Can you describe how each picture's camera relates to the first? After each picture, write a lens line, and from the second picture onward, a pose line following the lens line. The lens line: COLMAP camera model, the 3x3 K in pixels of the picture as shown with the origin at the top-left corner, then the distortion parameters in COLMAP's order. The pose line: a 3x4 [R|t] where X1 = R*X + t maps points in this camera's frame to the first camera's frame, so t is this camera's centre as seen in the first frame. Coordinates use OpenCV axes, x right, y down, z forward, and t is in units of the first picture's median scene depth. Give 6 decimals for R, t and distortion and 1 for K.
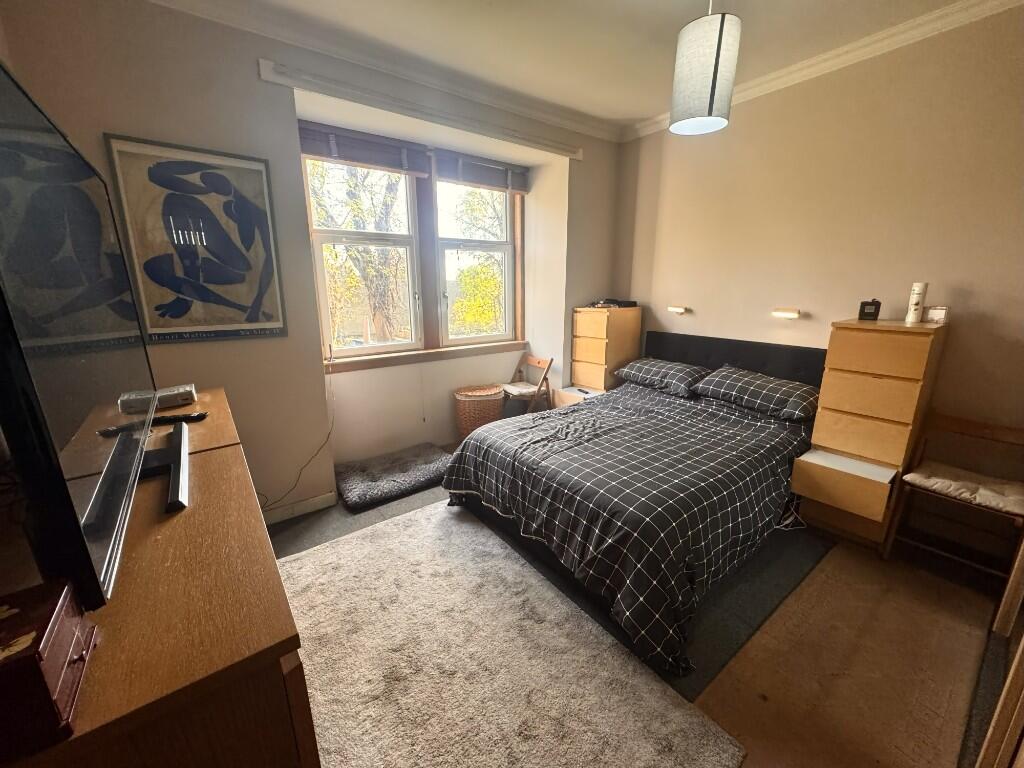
lens RADIAL K [[408.6, 0, 512.0], [0, 408.6, 384.0], [0, 0, 1]] dist [0.002107, 0.000316]
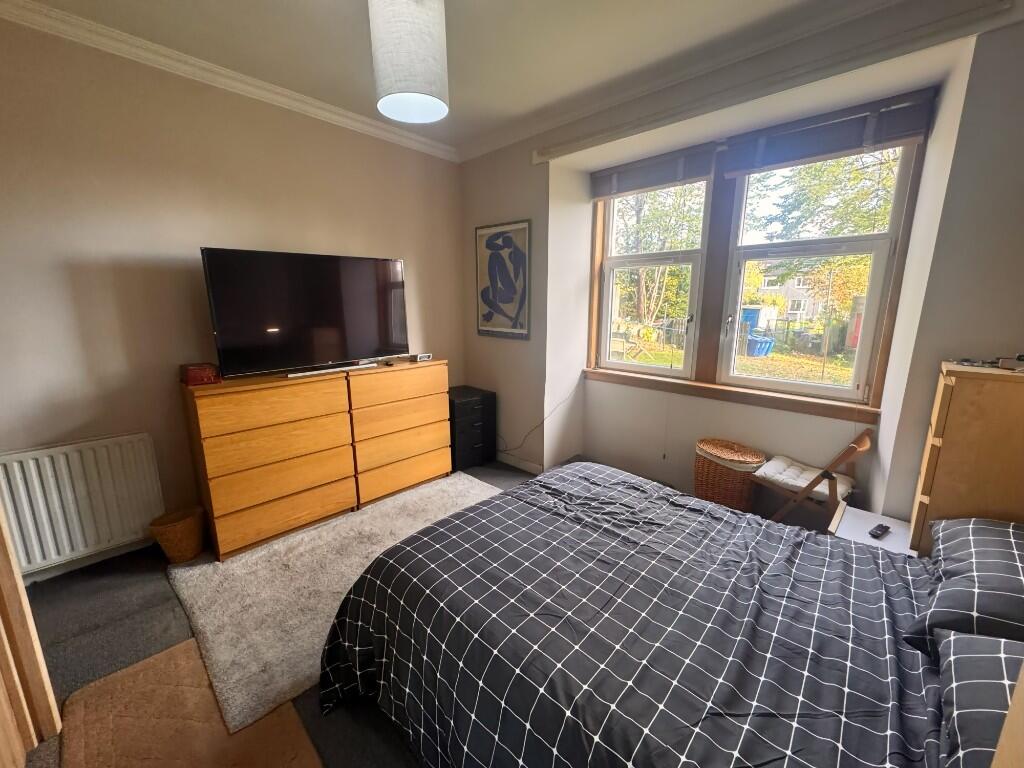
lens RADIAL K [[408.6, 0, 512.0], [0, 408.6, 384.0], [0, 0, 1]] dist [0.002107, 0.000316]
pose [[0.152632, 0.203031, -0.967203, 0.766450], [-0.238623, 0.957285, 0.163292, -0.174771], [0.959043, 0.205873, 0.194560, 0.651541]]
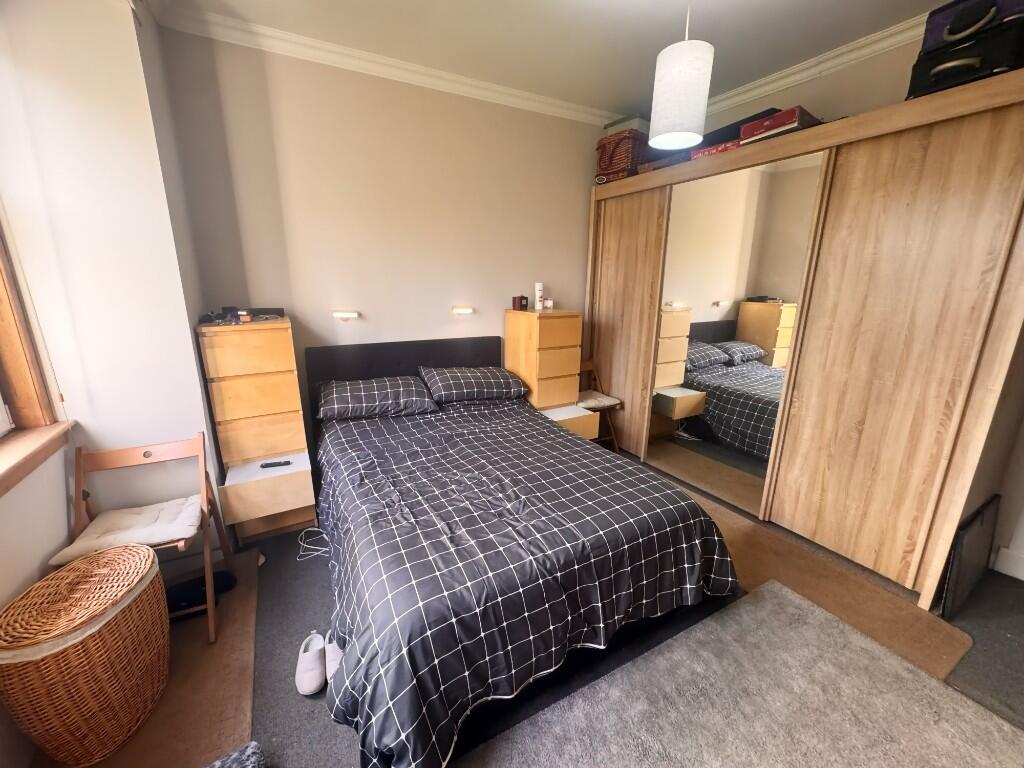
lens RADIAL K [[408.6, 0, 512.0], [0, 408.6, 384.0], [0, 0, 1]] dist [0.002107, 0.000316]
pose [[0.134056, -0.243806, 0.960514, -0.460032], [0.226333, 0.951177, 0.209848, -0.200391], [-0.964781, 0.189265, 0.182692, 0.772545]]
